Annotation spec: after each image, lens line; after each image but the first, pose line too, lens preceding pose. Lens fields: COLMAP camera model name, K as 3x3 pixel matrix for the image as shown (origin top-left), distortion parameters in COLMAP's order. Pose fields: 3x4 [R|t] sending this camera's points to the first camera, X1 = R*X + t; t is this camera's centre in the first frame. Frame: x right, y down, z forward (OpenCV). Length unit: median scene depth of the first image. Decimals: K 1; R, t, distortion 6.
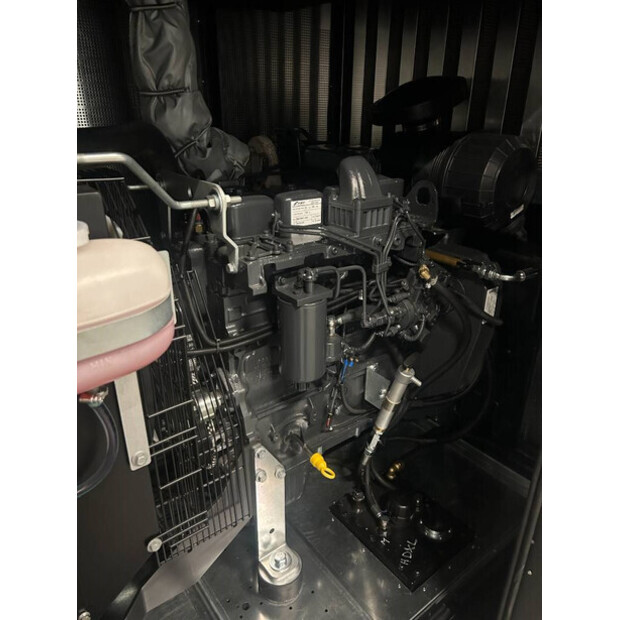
lens RADIAL K [[462.5, 0, 312.4], [0, 462.5, 306.3], [0, 0, 1]] dist [0.001641, 0.000569]
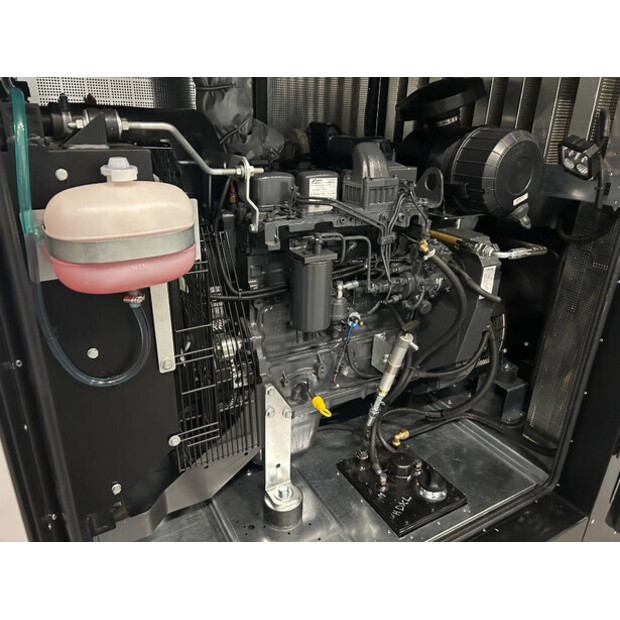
lens RADIAL K [[466.2, 0, 310.0], [0, 466.2, 310.0], [0, 0, 1]] dist [0.007407, 0.000355]
pose [[0.990797, 0.066088, -0.118129, 0.111590], [-0.067710, 0.997657, -0.009766, 0.113427], [0.117207, 0.017675, 0.992950, -0.165676]]
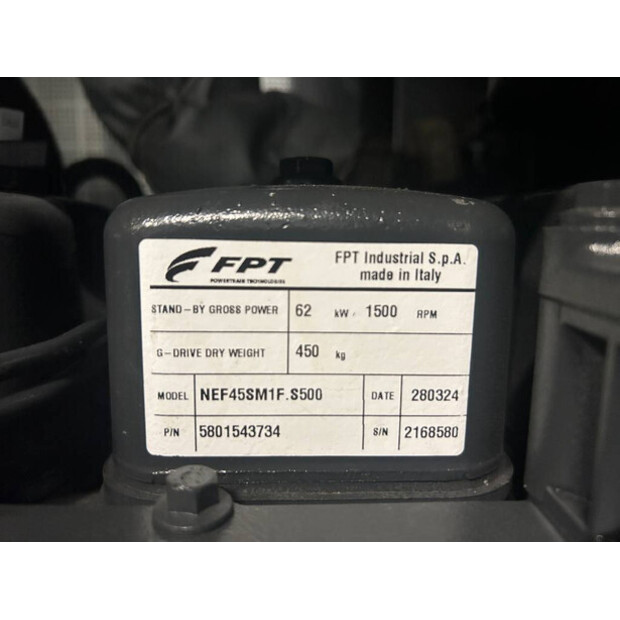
lens RADIAL K [[466.2, 0, 310.0], [0, 466.2, 310.0], [0, 0, 1]] dist [0.007407, 0.000355]
pose [[0.812415, 0.112049, -0.572212, 0.051975], [-0.235835, 0.960653, -0.146722, -0.193479], [0.533257, 0.254146, 0.806874, 0.892881]]
